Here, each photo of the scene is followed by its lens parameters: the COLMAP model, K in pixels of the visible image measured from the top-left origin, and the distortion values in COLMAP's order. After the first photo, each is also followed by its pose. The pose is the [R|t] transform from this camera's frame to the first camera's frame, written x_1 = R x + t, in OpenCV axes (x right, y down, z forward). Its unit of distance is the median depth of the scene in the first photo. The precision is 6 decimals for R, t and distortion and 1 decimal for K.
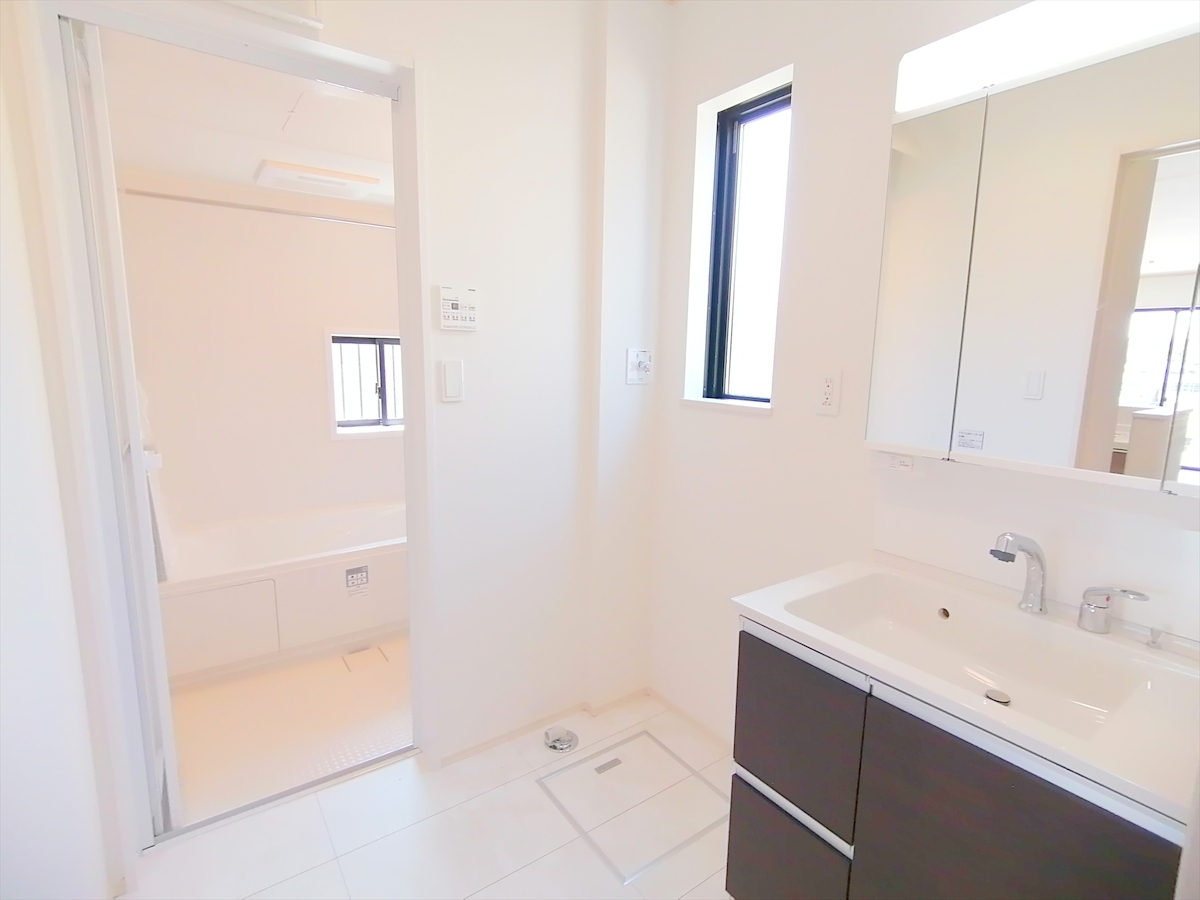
lens RADIAL K [[606.8, 0, 592.3], [0, 606.8, 452.3], [0, 0, 1]] dist [-0.016423, -0.000263]
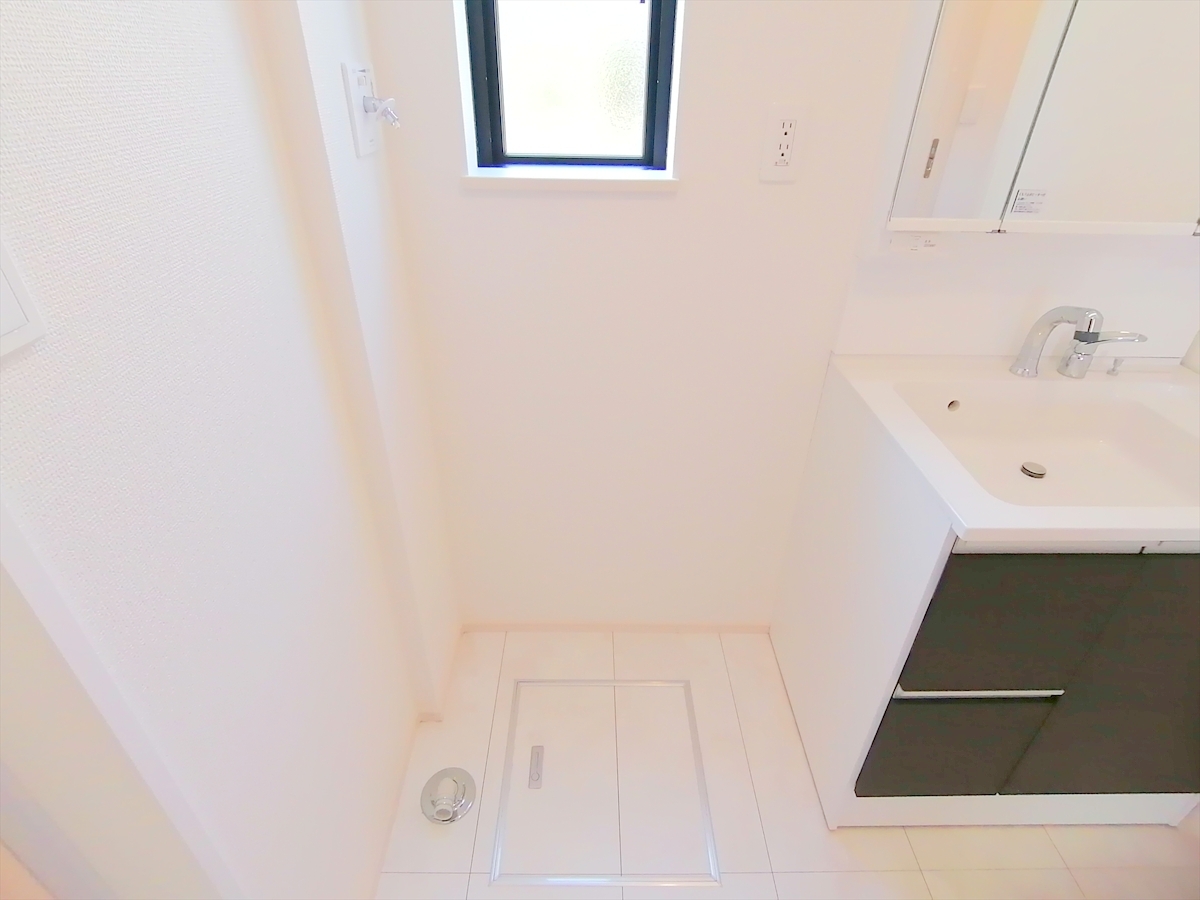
lens RADIAL K [[606.8, 0, 605.0], [0, 606.8, 439.4], [0, 0, 1]] dist [-0.016423, -0.000263]
pose [[0.556993, -0.446560, 0.700245, -0.304339], [0.130351, 0.879699, 0.457317, -0.141959], [-0.820224, -0.163444, 0.548196, 0.758947]]
